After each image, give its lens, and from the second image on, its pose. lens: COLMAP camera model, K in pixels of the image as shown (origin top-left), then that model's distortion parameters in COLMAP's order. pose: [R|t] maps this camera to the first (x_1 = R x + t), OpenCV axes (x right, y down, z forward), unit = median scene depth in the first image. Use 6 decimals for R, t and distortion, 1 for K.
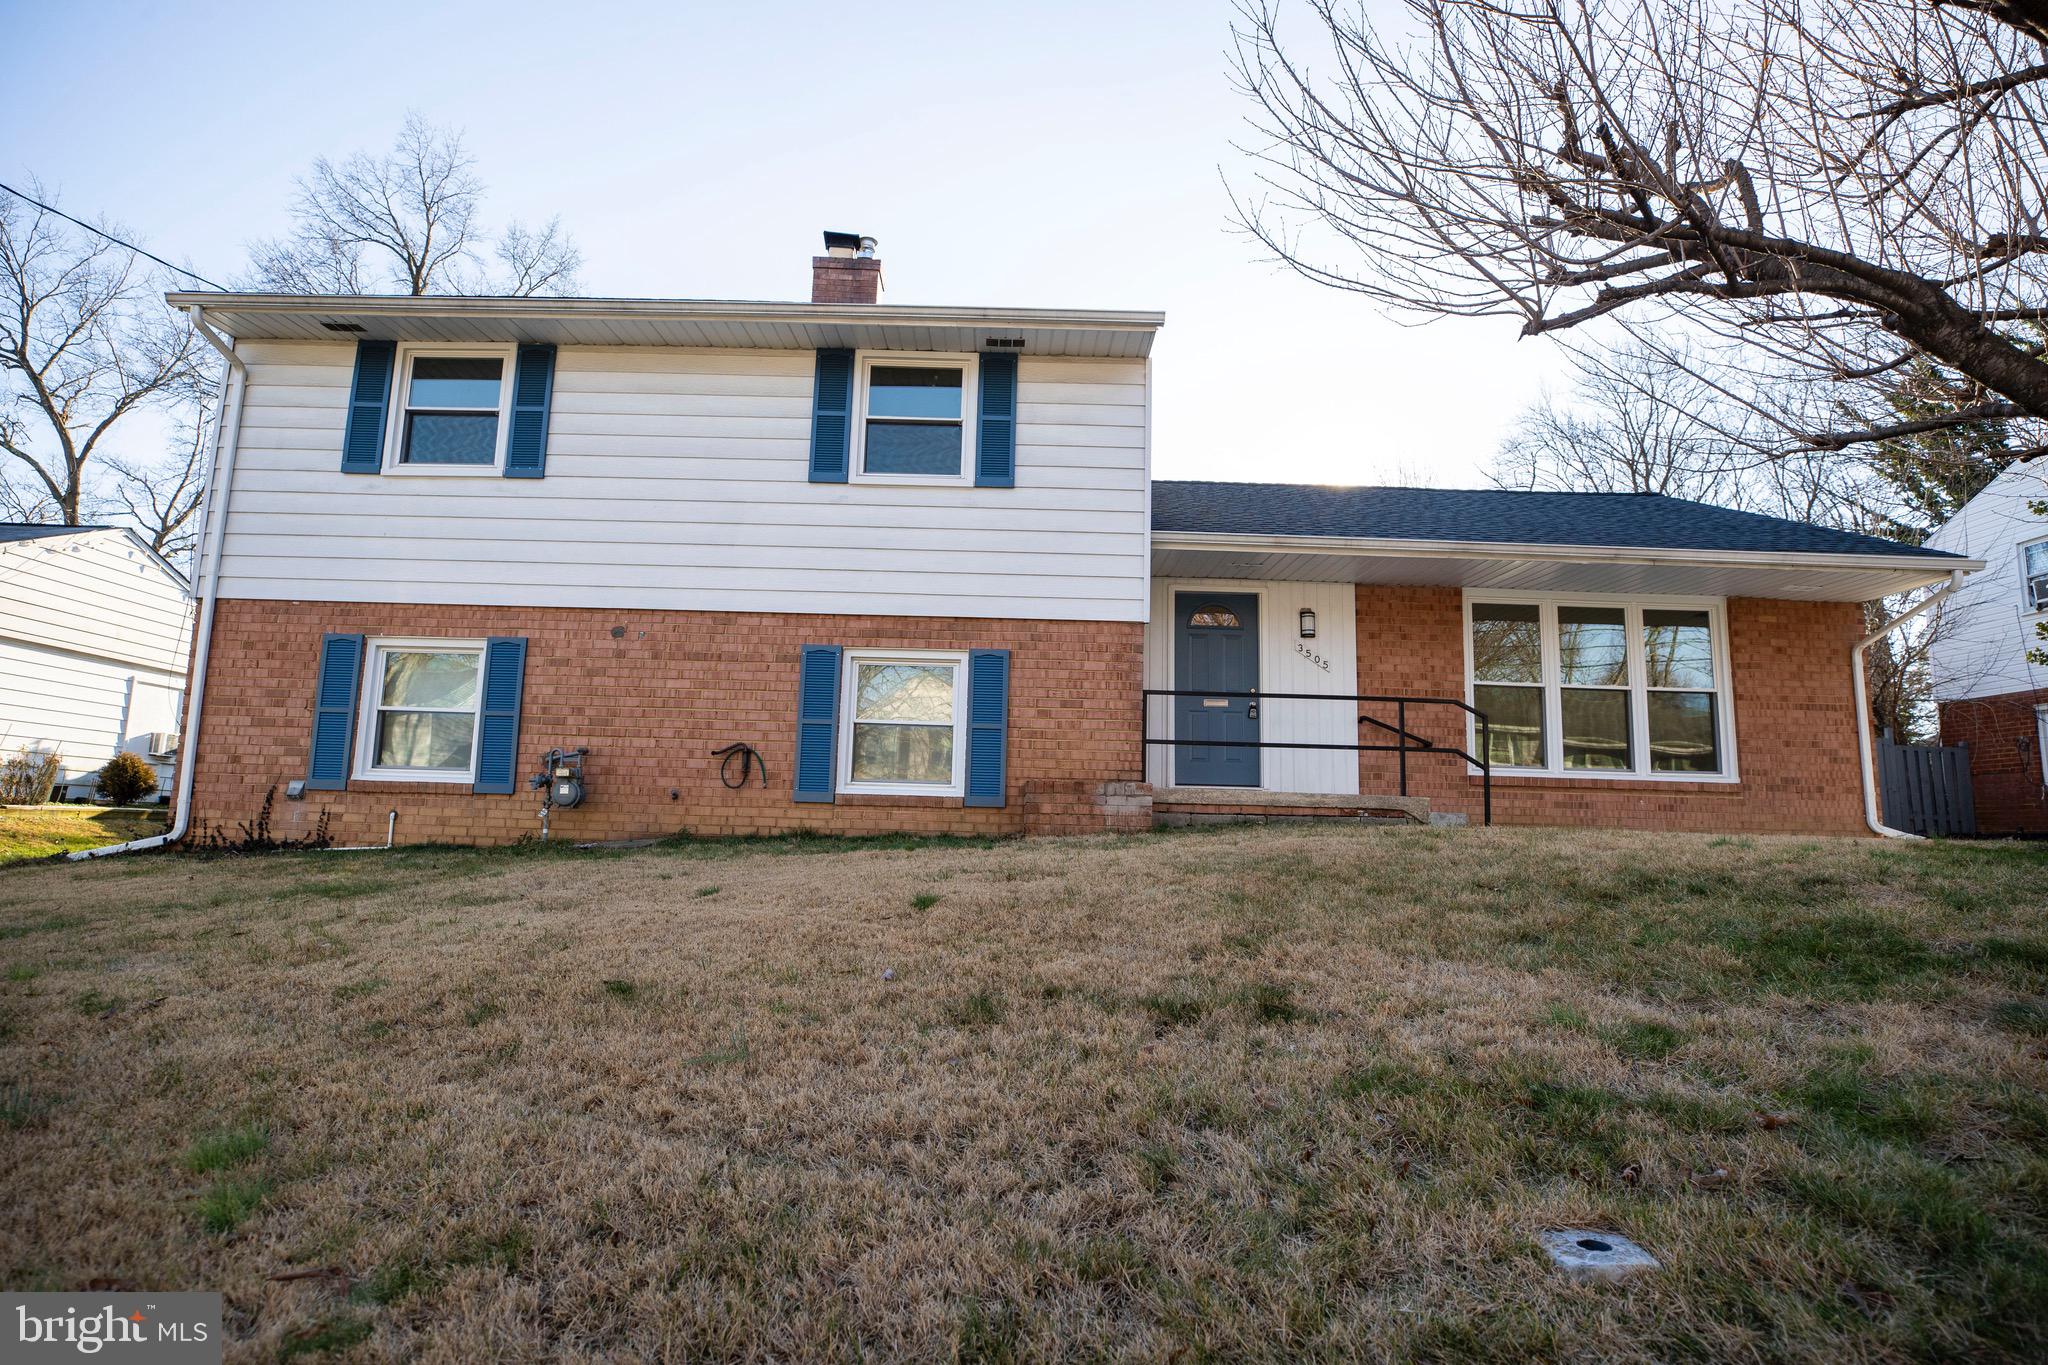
lens RADIAL K [[1065.8, 0, 1029.2], [0, 1065.8, 686.0], [0, 0, 1]] dist [-0.025840, 0.002219]
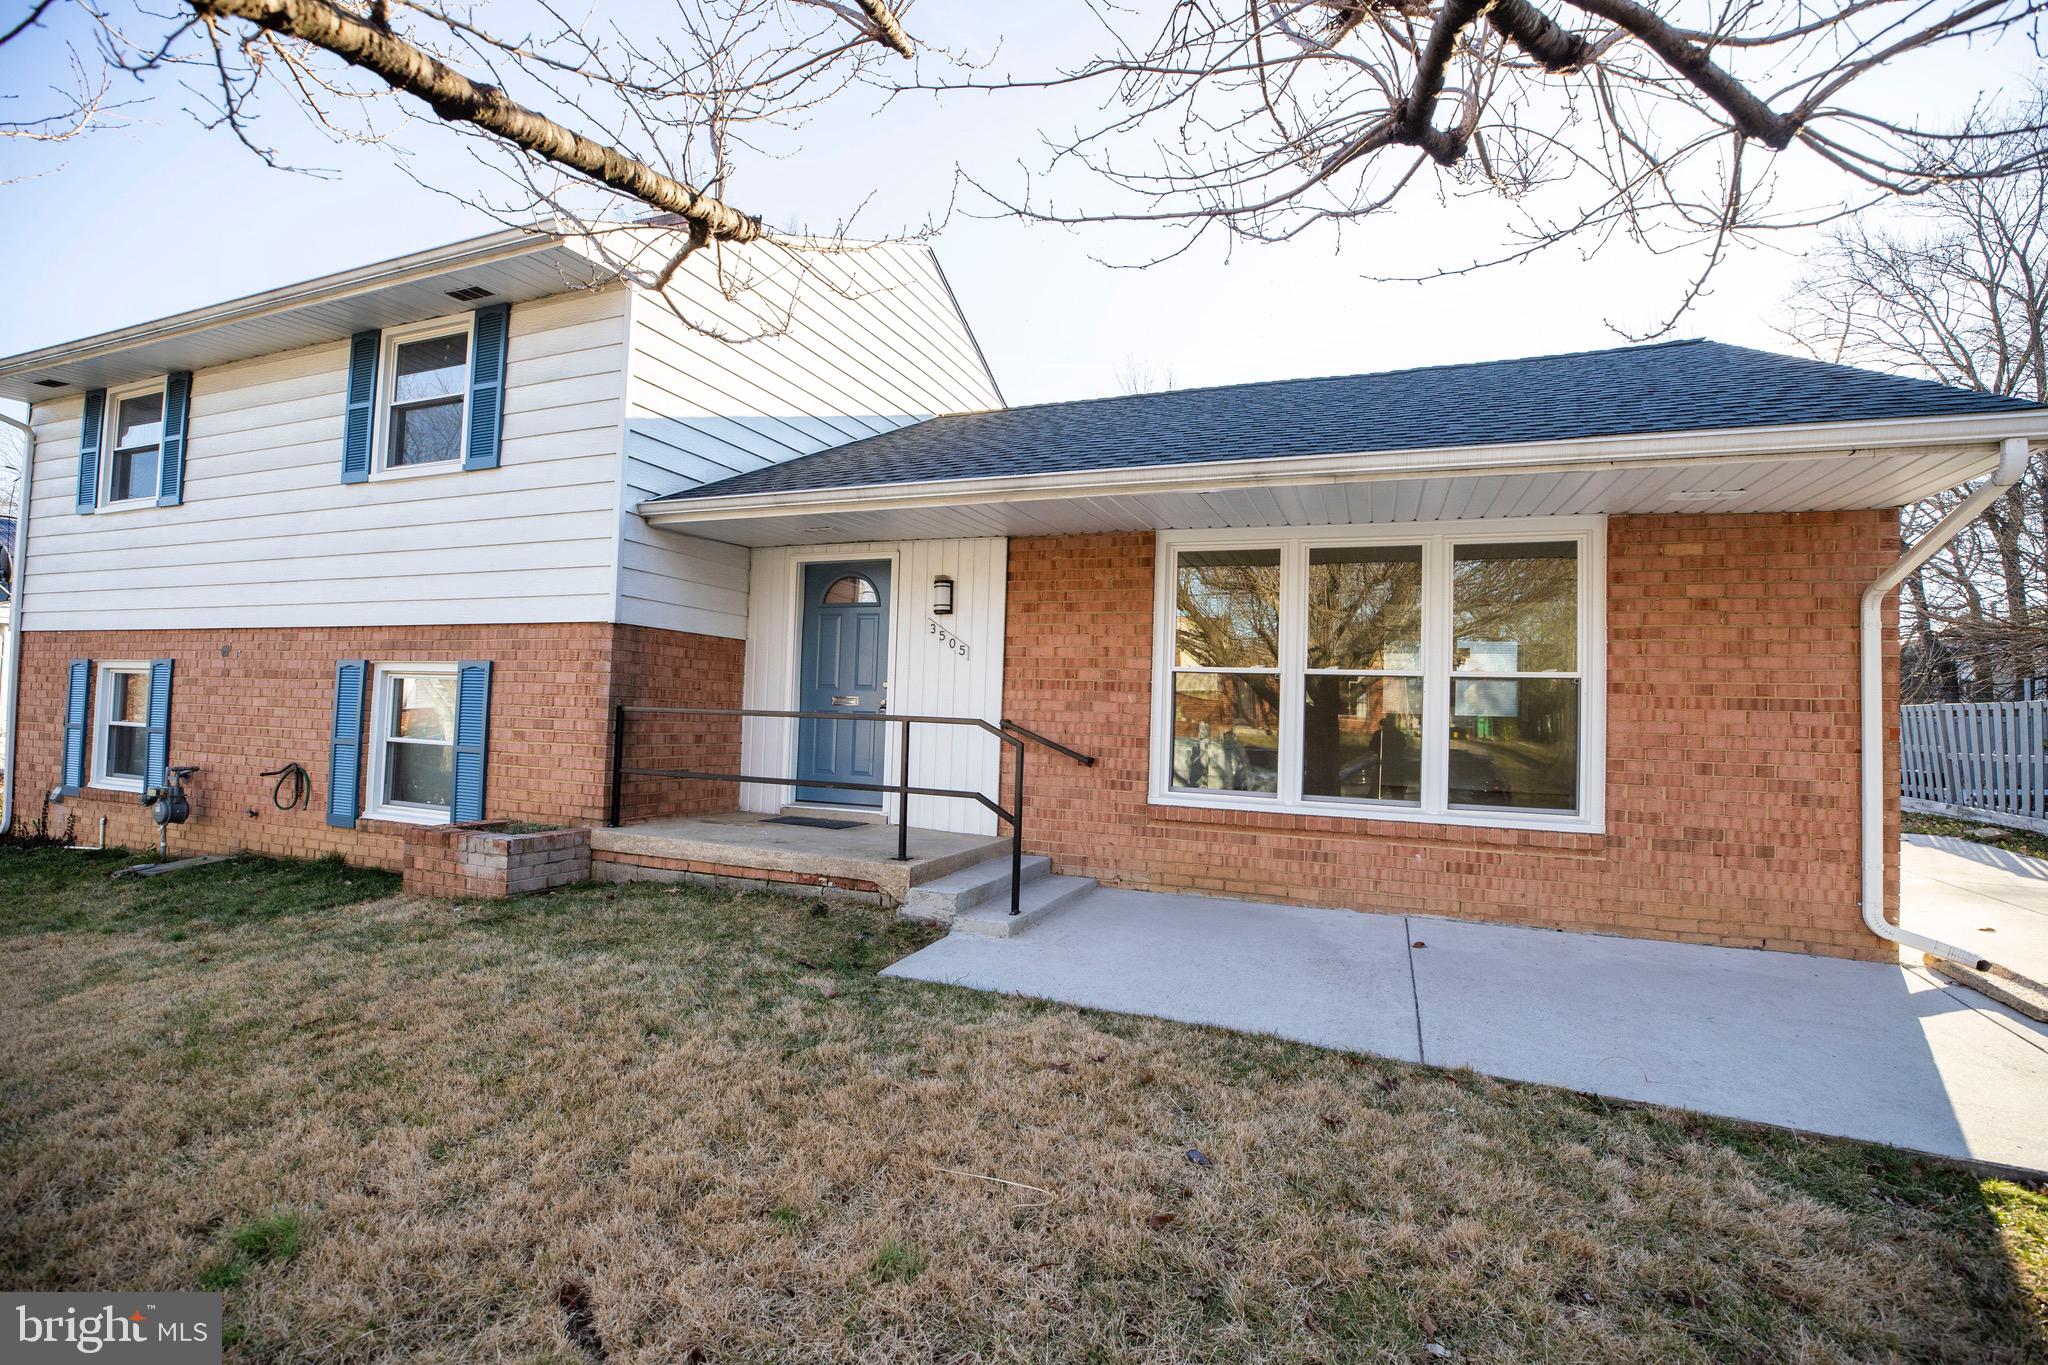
lens RADIAL K [[946.6, 0, 1019.5], [0, 946.6, 684.6], [0, 0, 1]] dist [-0.044001, 0.011424]
pose [[0.924521, -0.009524, -0.381011, 0.648845], [0.046362, 0.995074, 0.087622, -0.059750], [0.378300, -0.098673, 0.920409, 0.455554]]
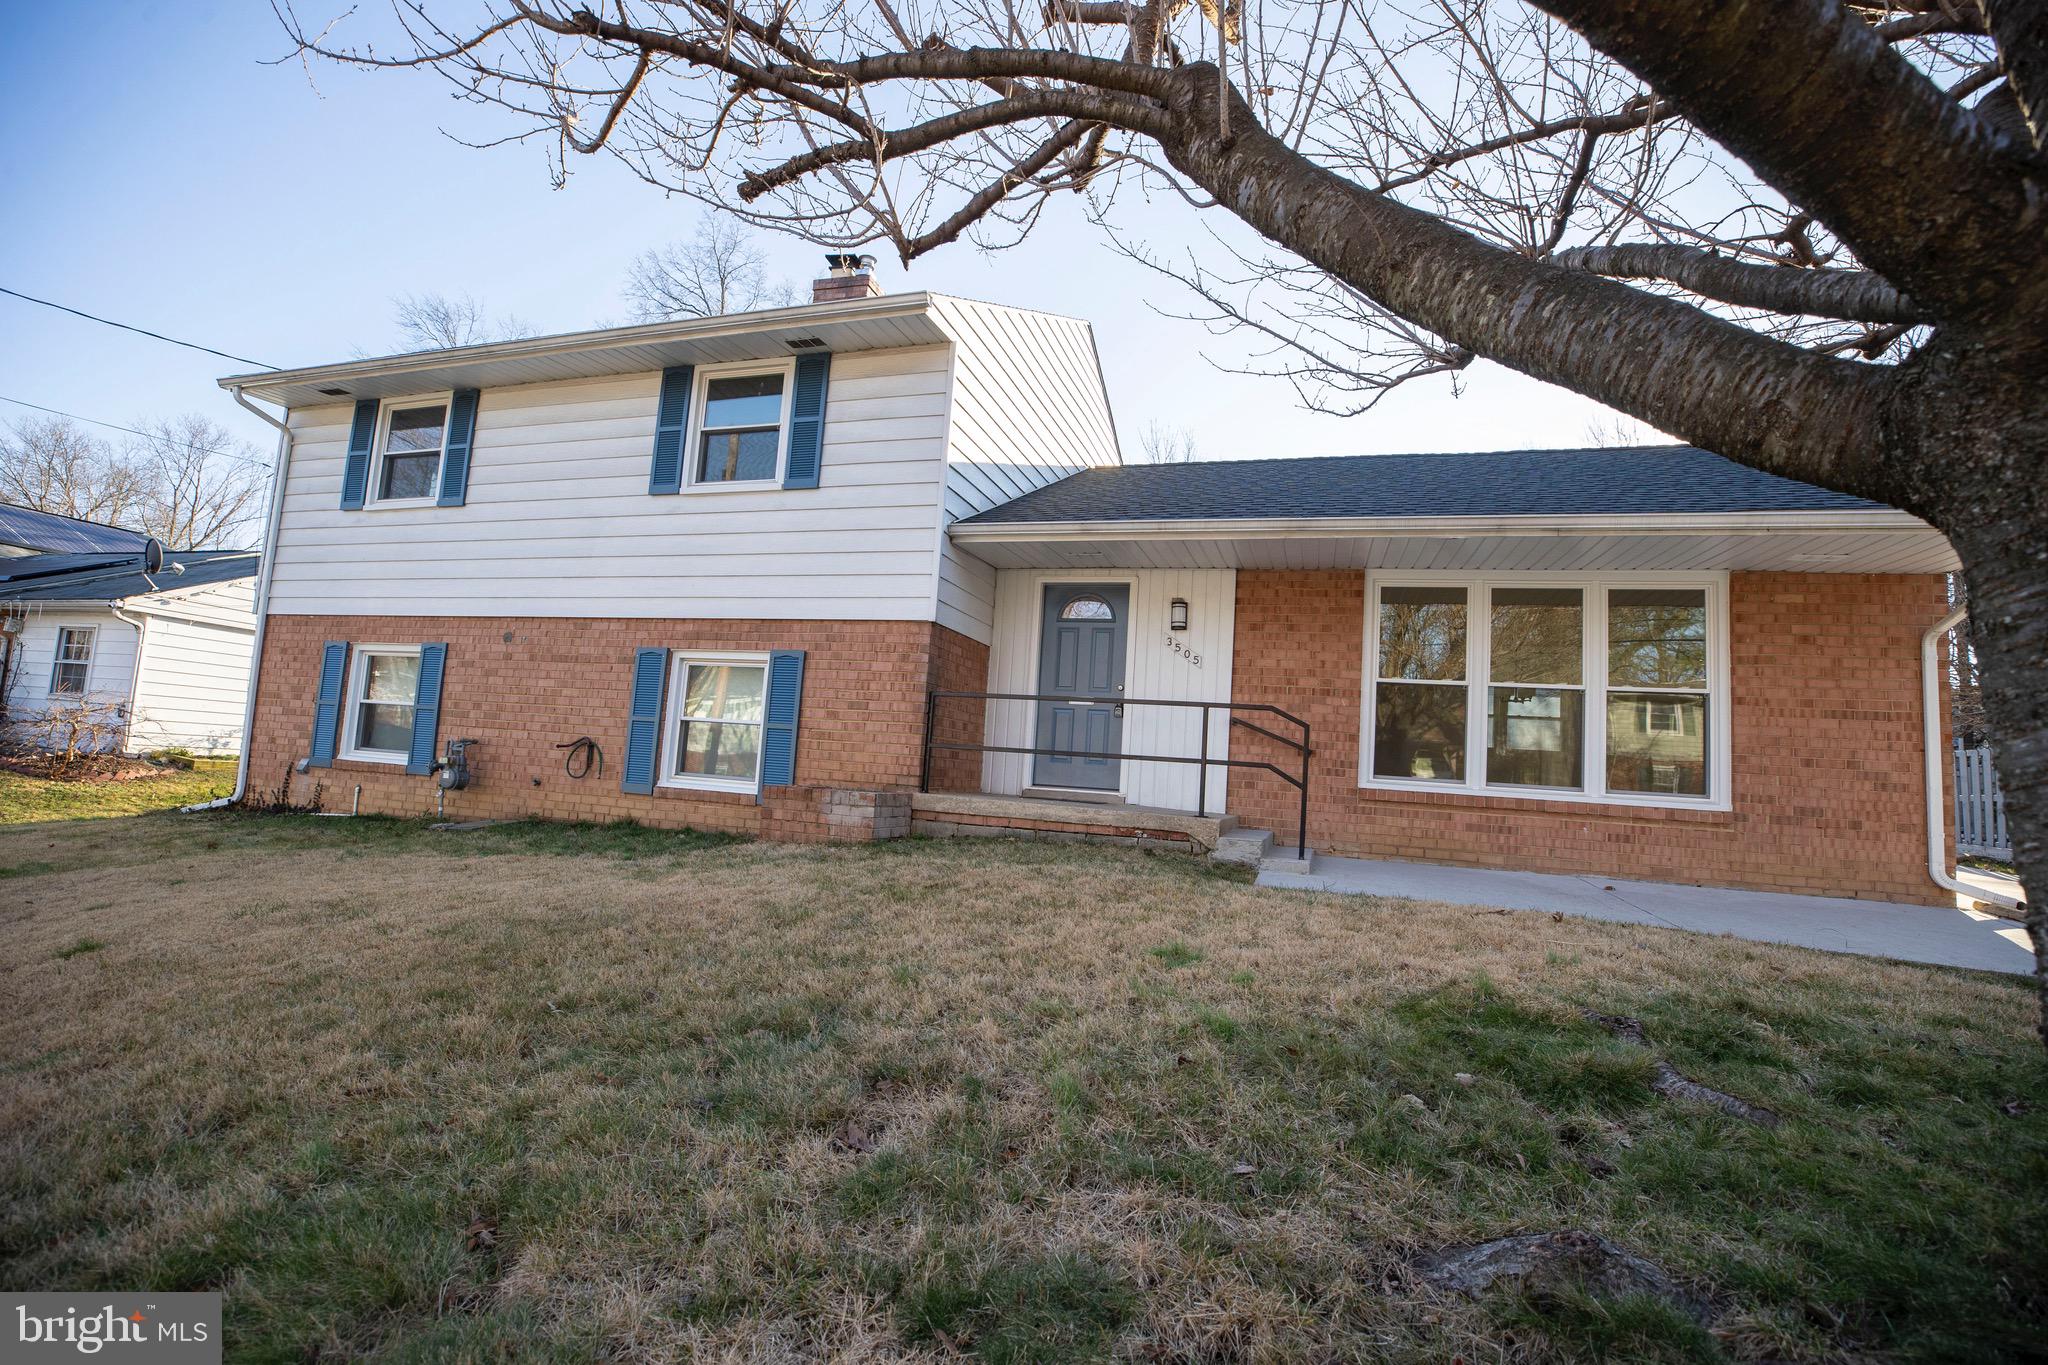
lens RADIAL K [[946.6, 0, 1019.1], [0, 946.6, 683.1], [0, 0, 1]] dist [-0.044001, 0.011424]
pose [[0.947150, 0.005769, -0.320739, 0.449466], [0.004662, 0.999485, 0.031747, -0.030189], [0.320757, -0.031565, 0.946636, 0.214729]]
